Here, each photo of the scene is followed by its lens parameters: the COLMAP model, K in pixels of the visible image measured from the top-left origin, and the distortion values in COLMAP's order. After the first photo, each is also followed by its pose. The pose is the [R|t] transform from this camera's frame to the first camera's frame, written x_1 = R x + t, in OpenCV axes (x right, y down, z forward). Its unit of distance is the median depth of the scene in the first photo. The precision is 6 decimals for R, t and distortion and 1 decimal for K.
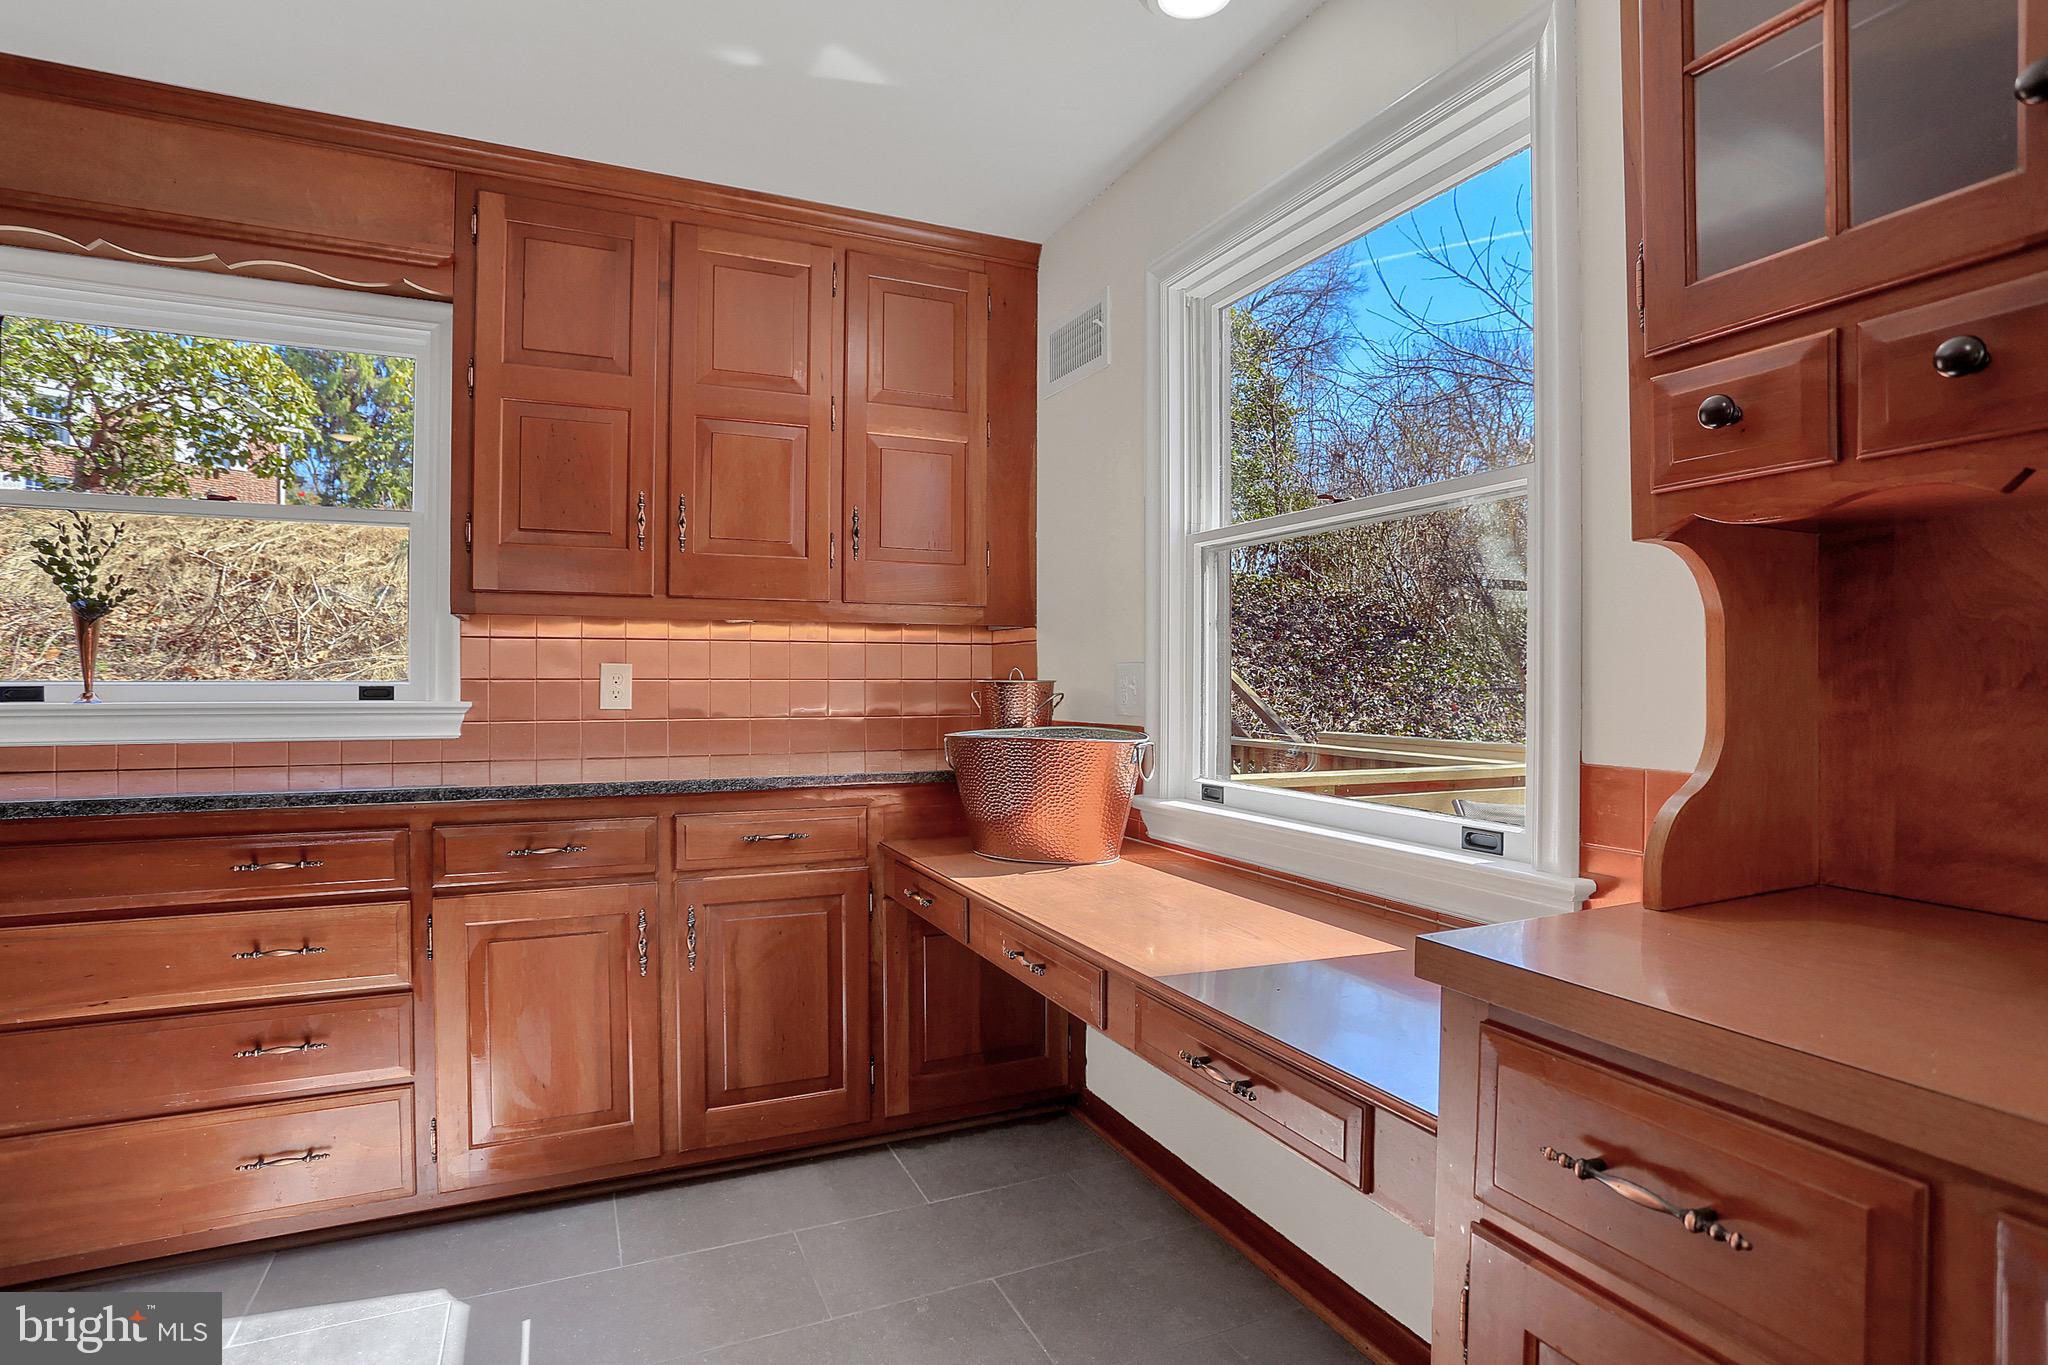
lens RADIAL K [[1004.6, 0, 1018.2], [0, 1004.6, 674.8], [0, 0, 1]] dist [-0.053606, 0.018945]
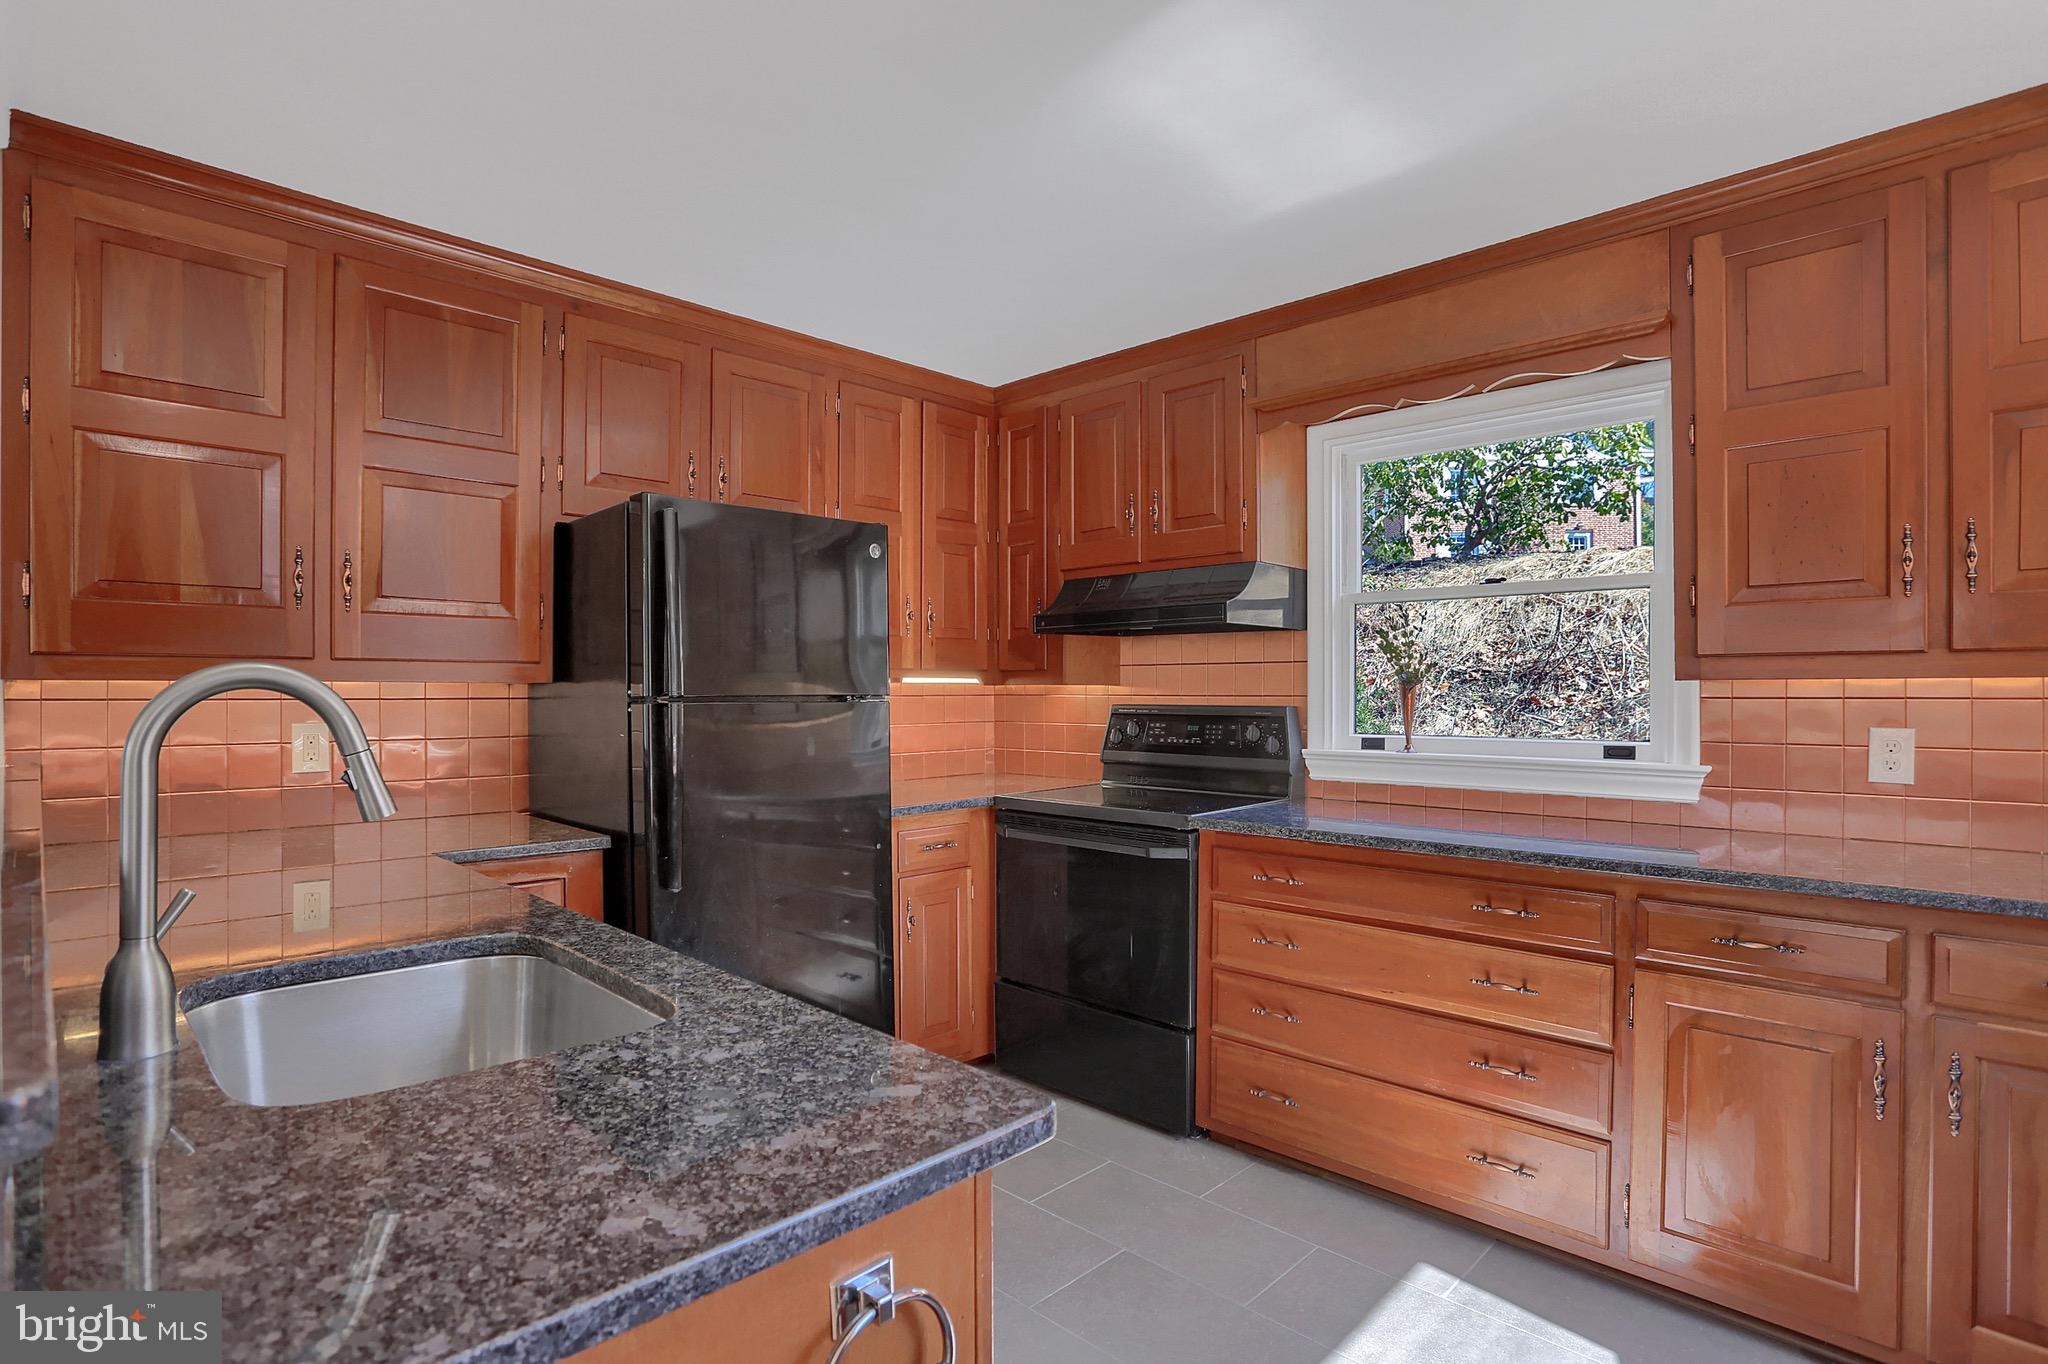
lens RADIAL K [[1004.6, 0, 1020.4], [0, 1004.6, 690.6], [0, 0, 1]] dist [-0.053606, 0.018945]
pose [[0.361671, -0.012548, -0.932221, 0.103841], [0.010912, 0.999898, -0.009225, -0.047539], [0.932242, -0.006836, 0.361771, 0.031352]]
